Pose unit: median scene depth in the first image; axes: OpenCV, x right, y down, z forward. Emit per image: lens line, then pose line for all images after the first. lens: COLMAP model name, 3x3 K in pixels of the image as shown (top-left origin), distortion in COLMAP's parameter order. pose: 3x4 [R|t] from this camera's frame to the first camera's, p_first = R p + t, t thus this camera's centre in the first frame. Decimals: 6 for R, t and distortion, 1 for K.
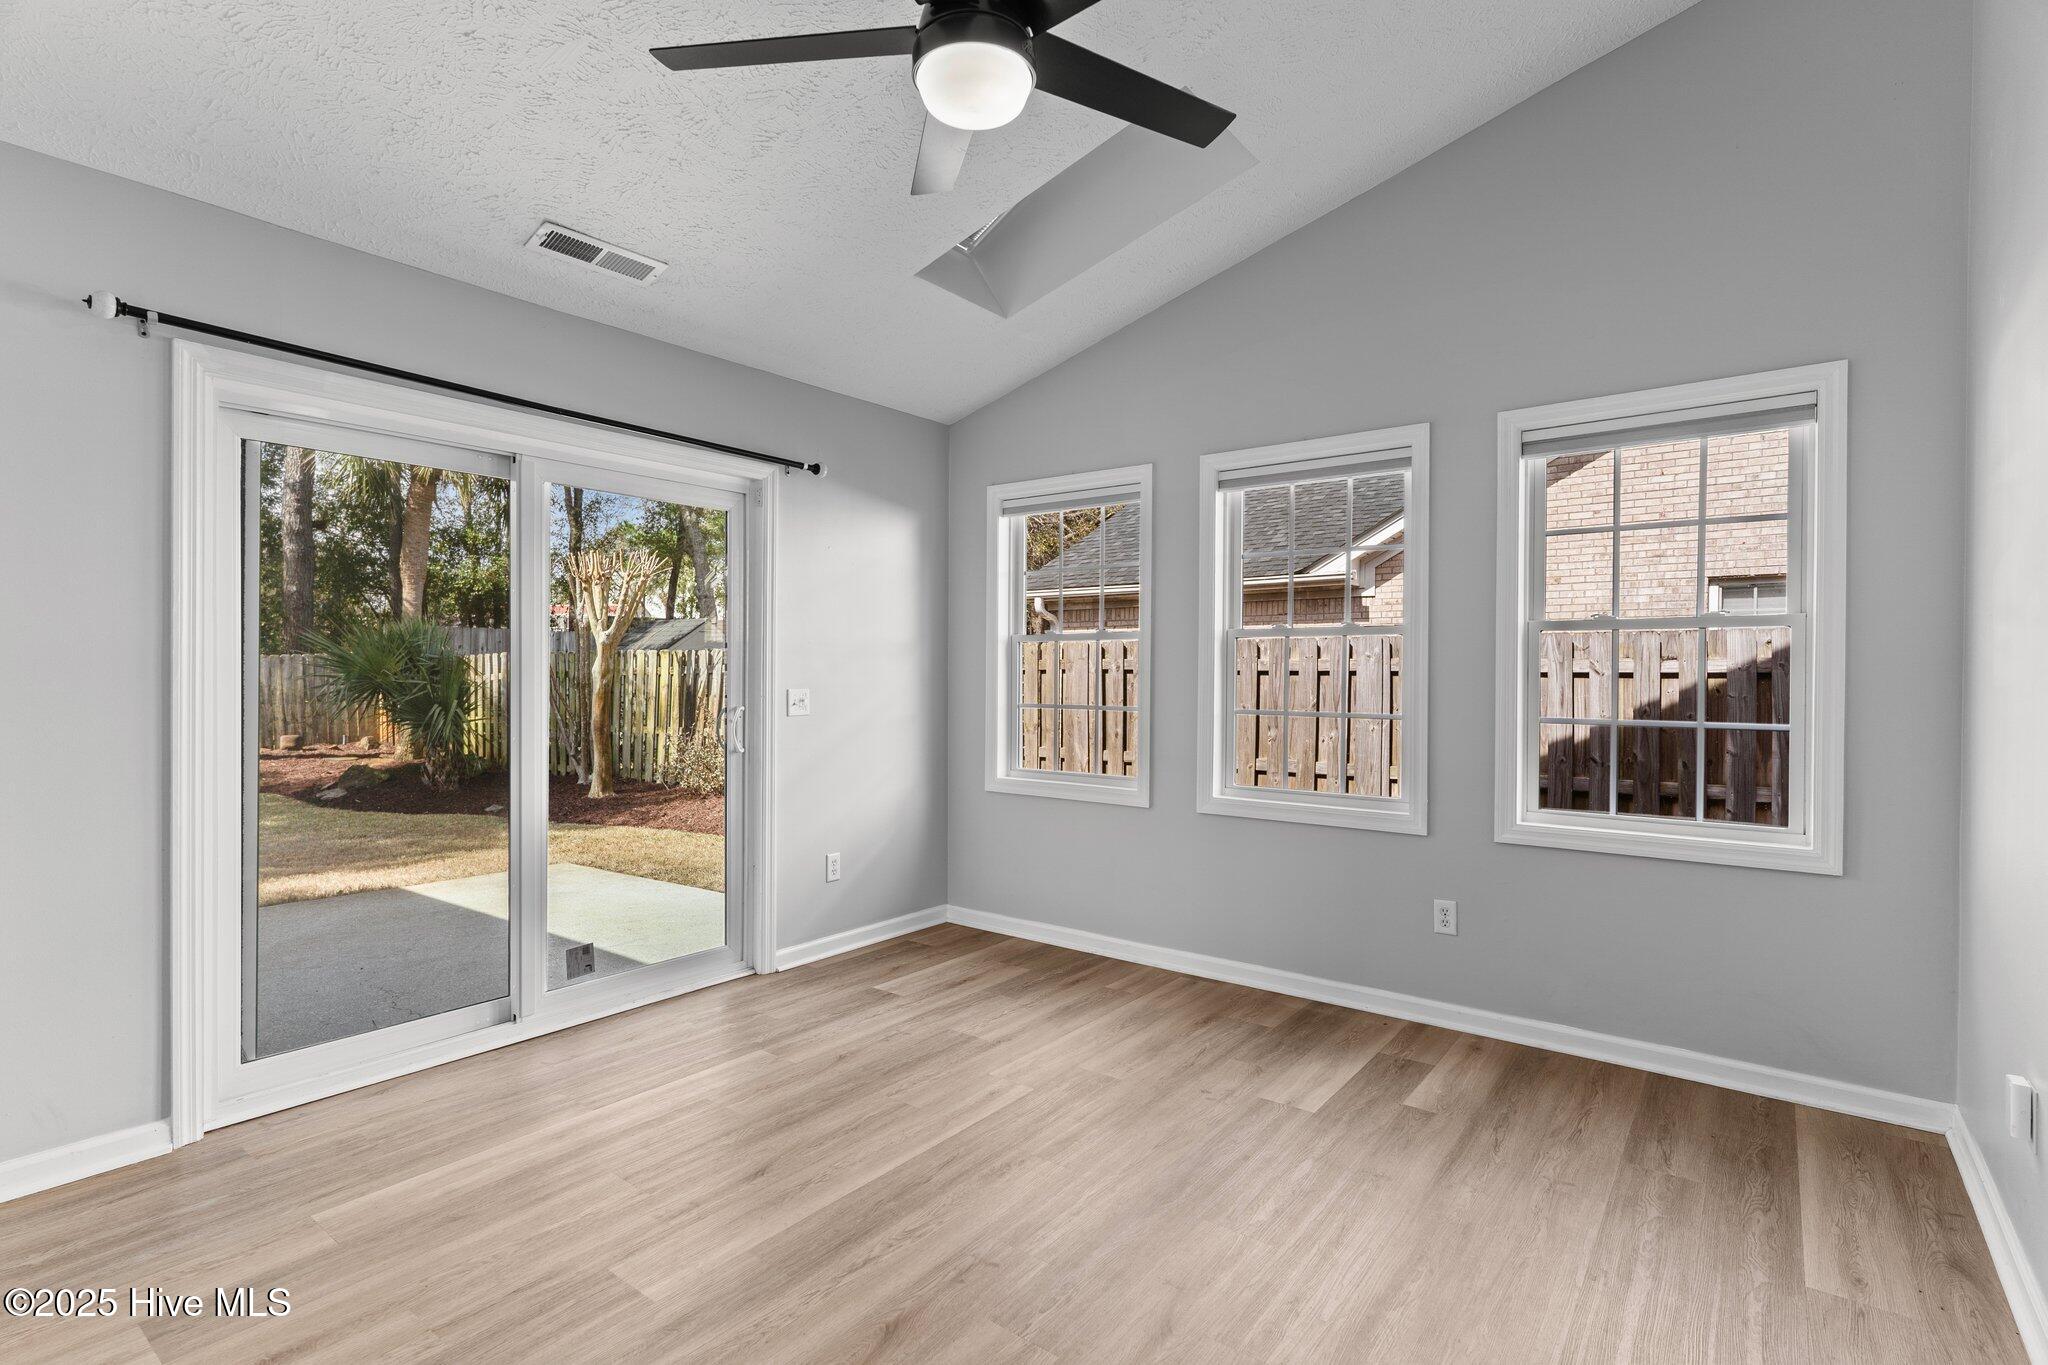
lens RADIAL K [[986.1, 0, 1015.3], [0, 986.1, 683.1], [0, 0, 1]] dist [0.000779, -0.000612]
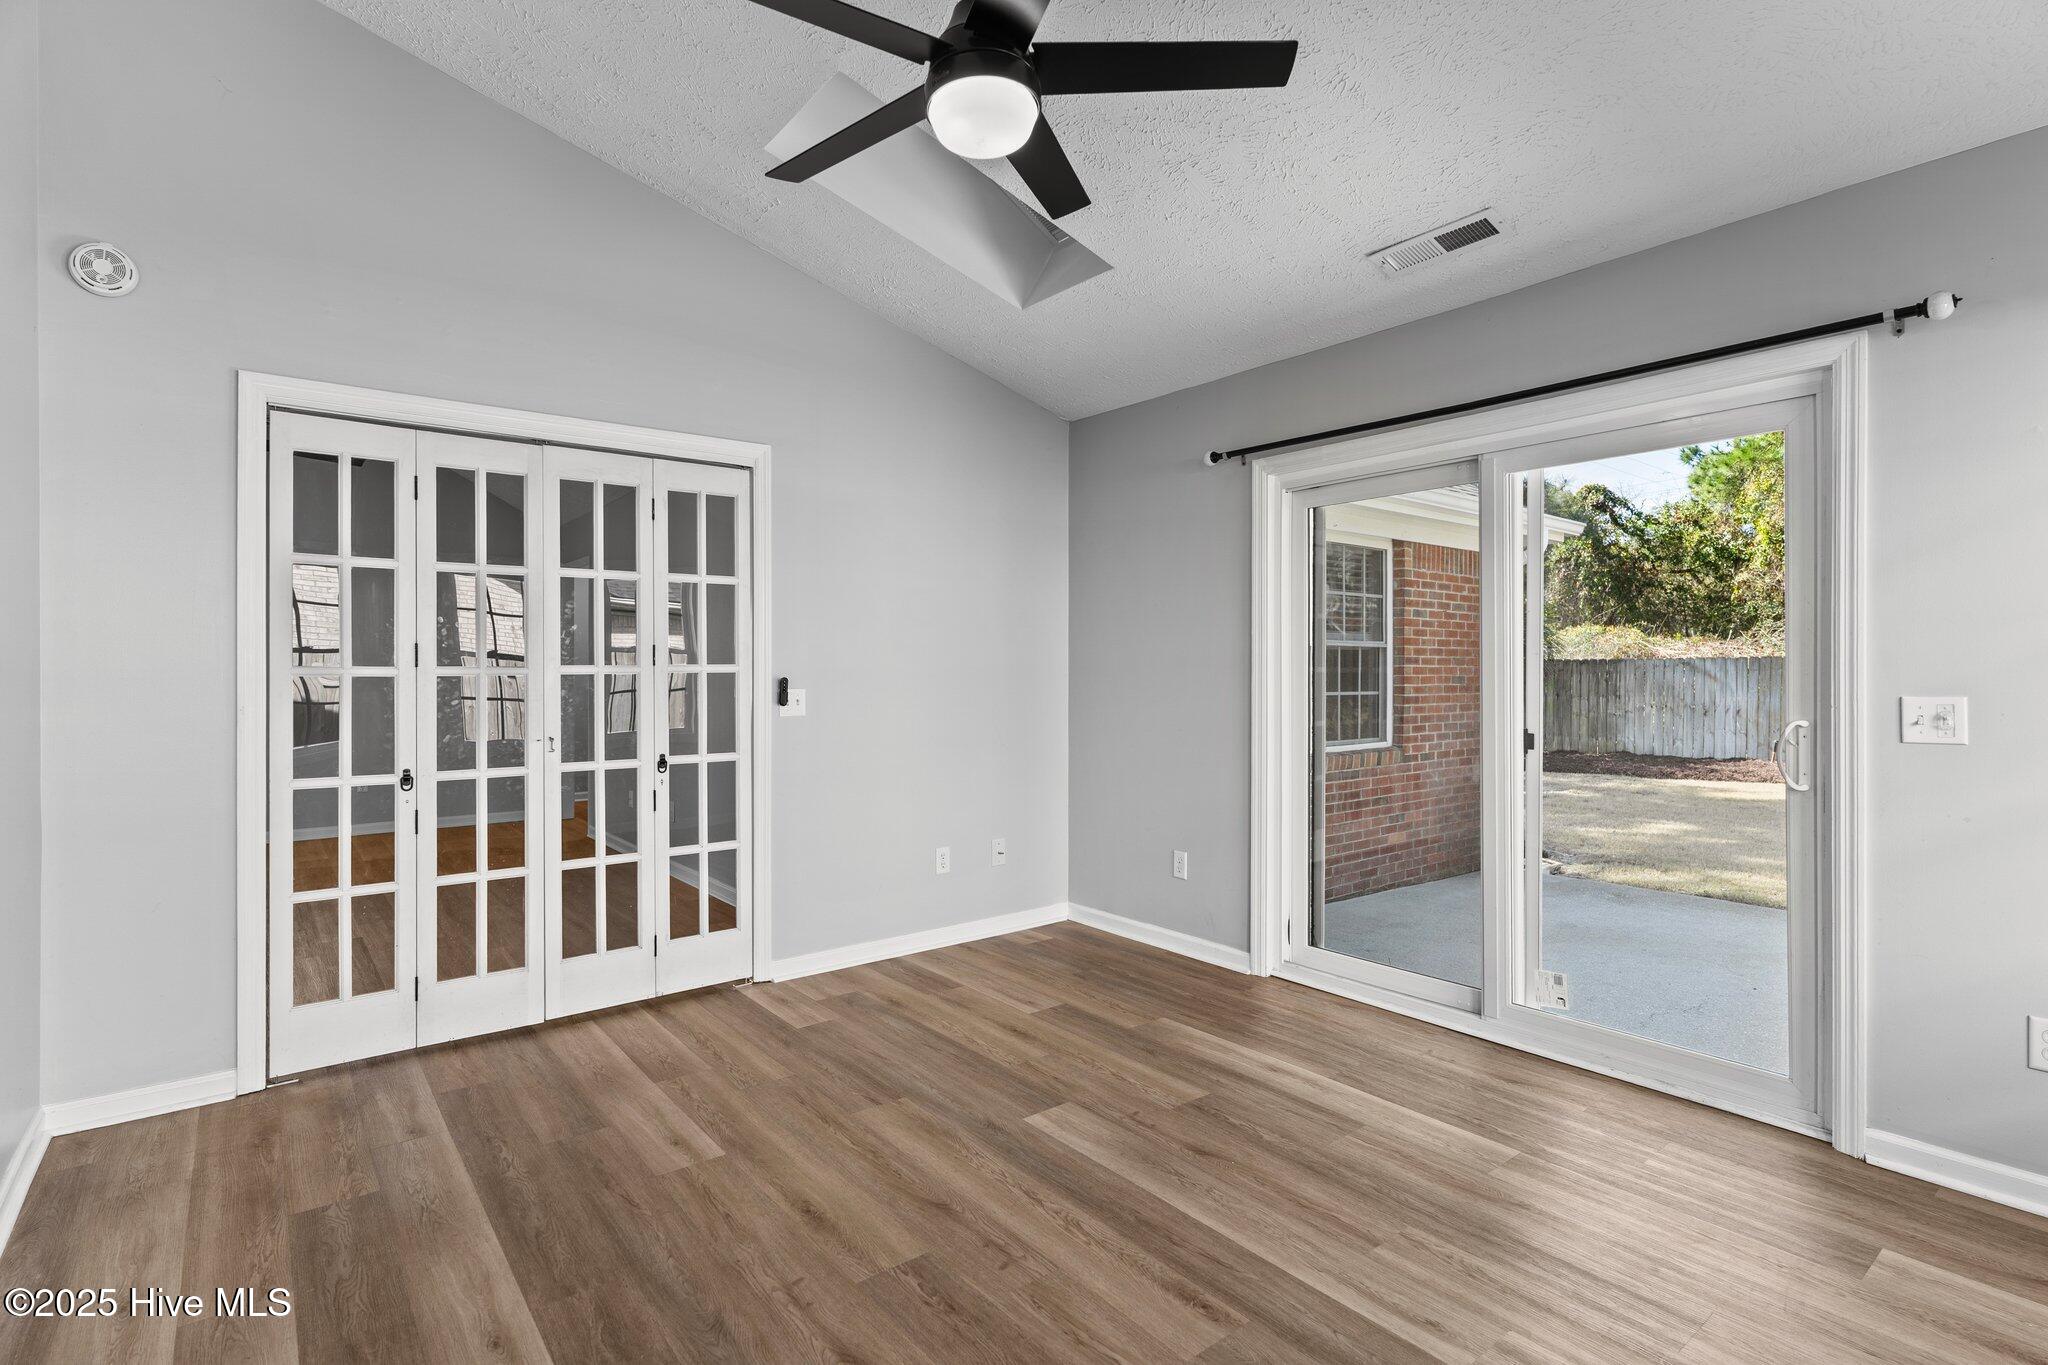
lens RADIAL K [[986.1, 0, 1015.2], [0, 986.1, 671.3], [0, 0, 1]] dist [0.000779, -0.000612]
pose [[-0.252965, -0.002771, -0.967471, 0.764563], [-0.007980, 0.999968, -0.000777, -0.007411], [0.967442, 0.007523, -0.252979, 1.025382]]
